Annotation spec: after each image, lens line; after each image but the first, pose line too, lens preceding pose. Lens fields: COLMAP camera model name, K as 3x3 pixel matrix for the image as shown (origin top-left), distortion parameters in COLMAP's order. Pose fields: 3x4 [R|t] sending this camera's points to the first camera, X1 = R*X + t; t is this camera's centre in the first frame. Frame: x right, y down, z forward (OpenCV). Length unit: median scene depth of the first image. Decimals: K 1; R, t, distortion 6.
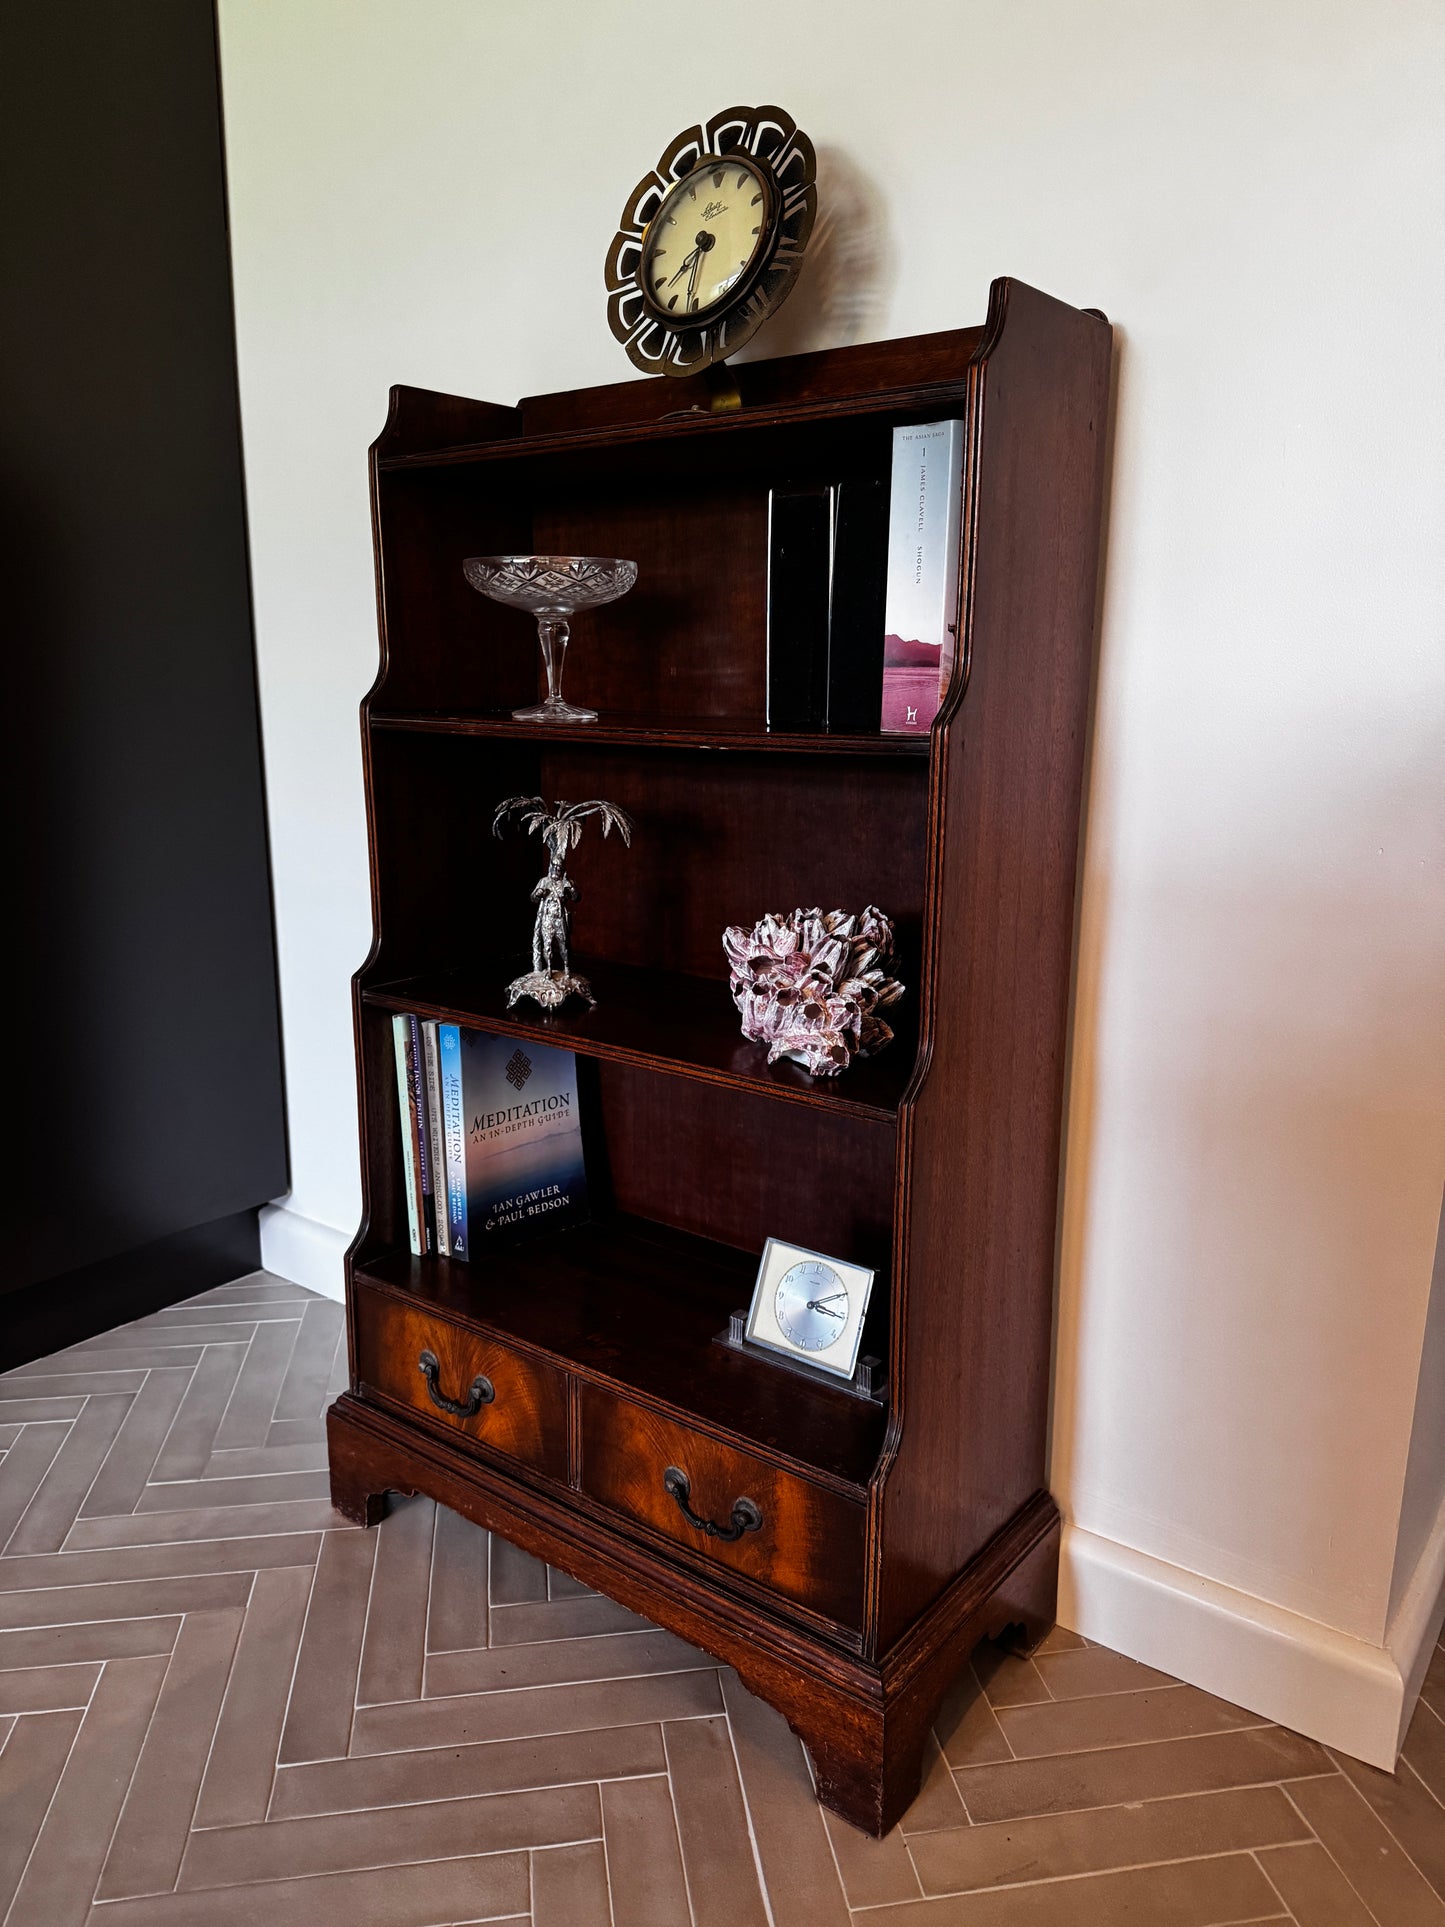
lens RADIAL K [[1341.2, 0, 746.2], [0, 1341.2, 962.2], [0, 0, 1]] dist [0.068116, -0.116065]
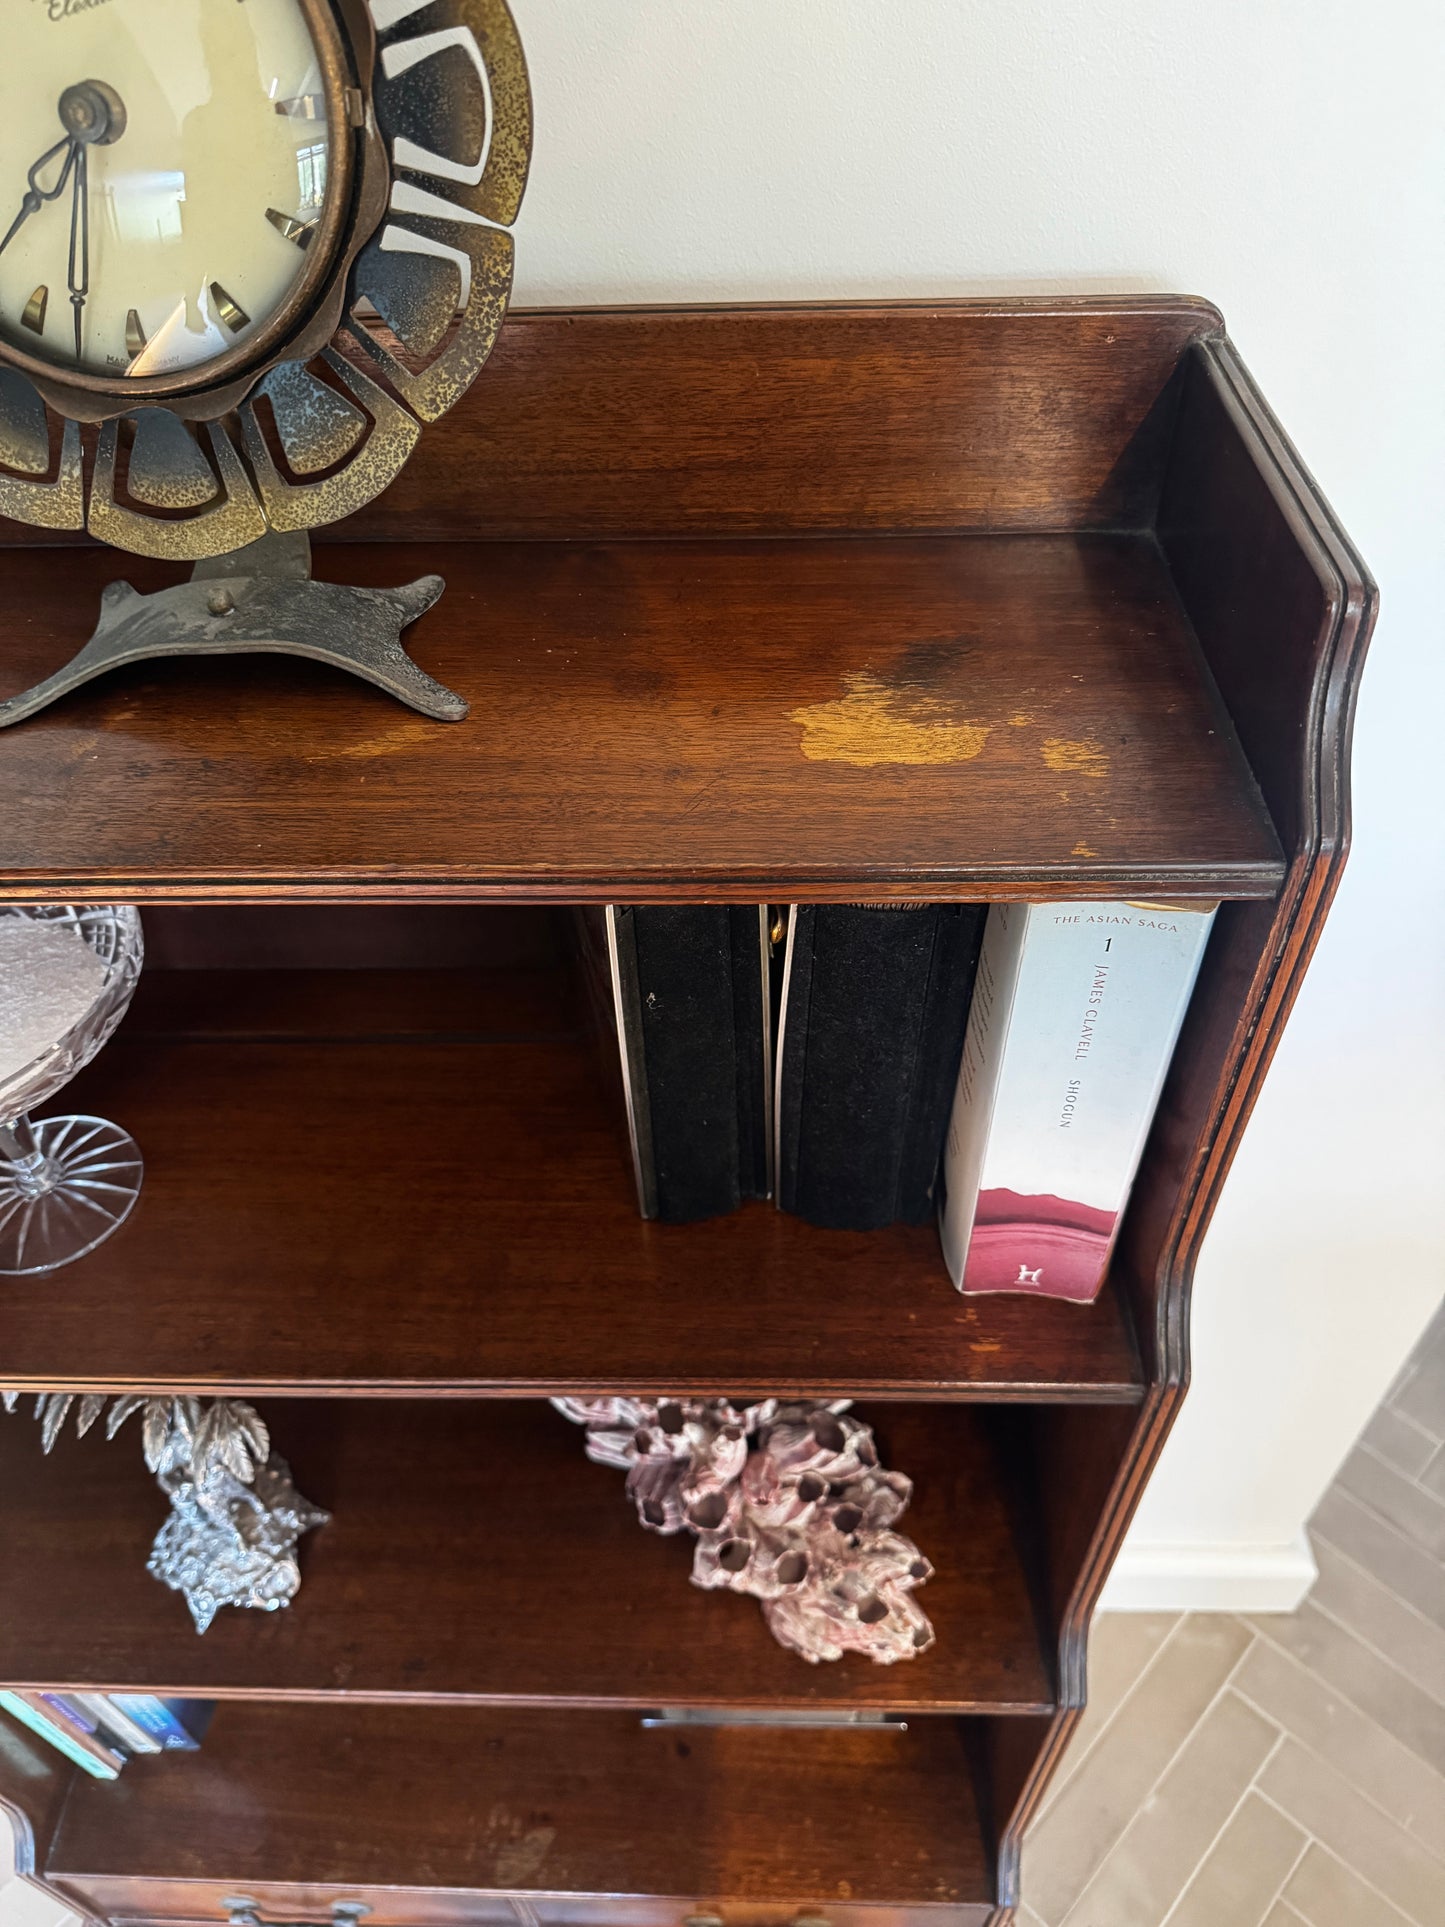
lens RADIAL K [[1385.3, 0, 718.9], [0, 1385.3, 959.8], [0, 0, 1]] dist [0.037757, -0.082314]
pose [[0.813122, -0.429641, 0.392734, -0.113798], [0.160526, 0.814040, 0.558184, -0.503085], [-0.559521, -0.390828, 0.730883, 0.588635]]
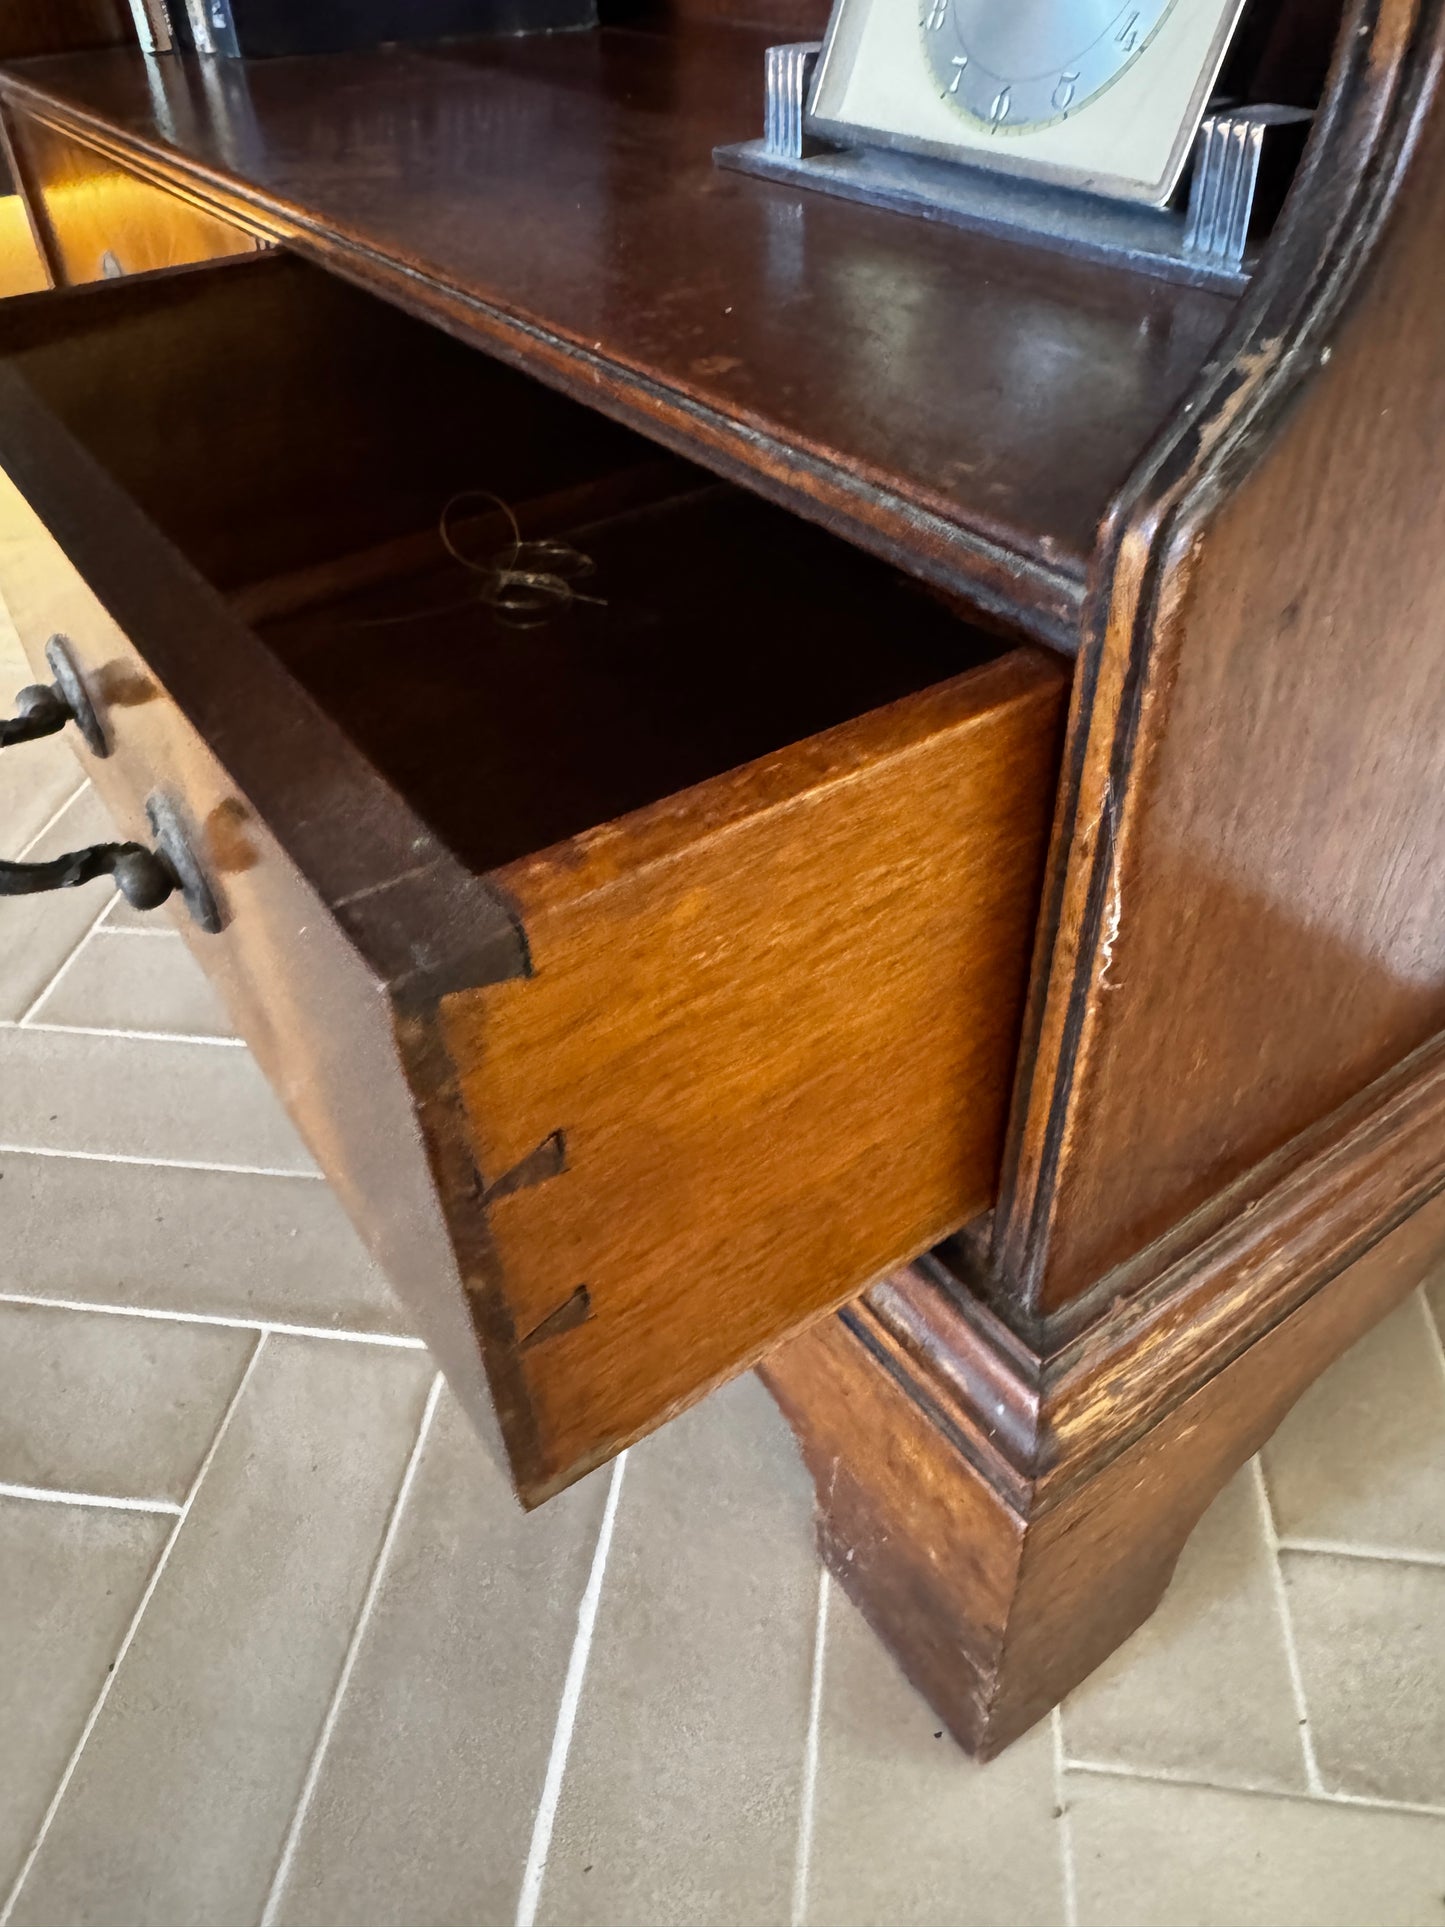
lens RADIAL K [[1369.2, 0, 733.1], [0, 1369.2, 864.8], [0, 0, 1]] dist [0.007691, -0.027723]
pose [[0.953919, 0.152898, -0.258187, 0.081691], [-0.025387, 0.898479, 0.438283, 0.295787], [0.298988, -0.411532, 0.860957, 0.697710]]
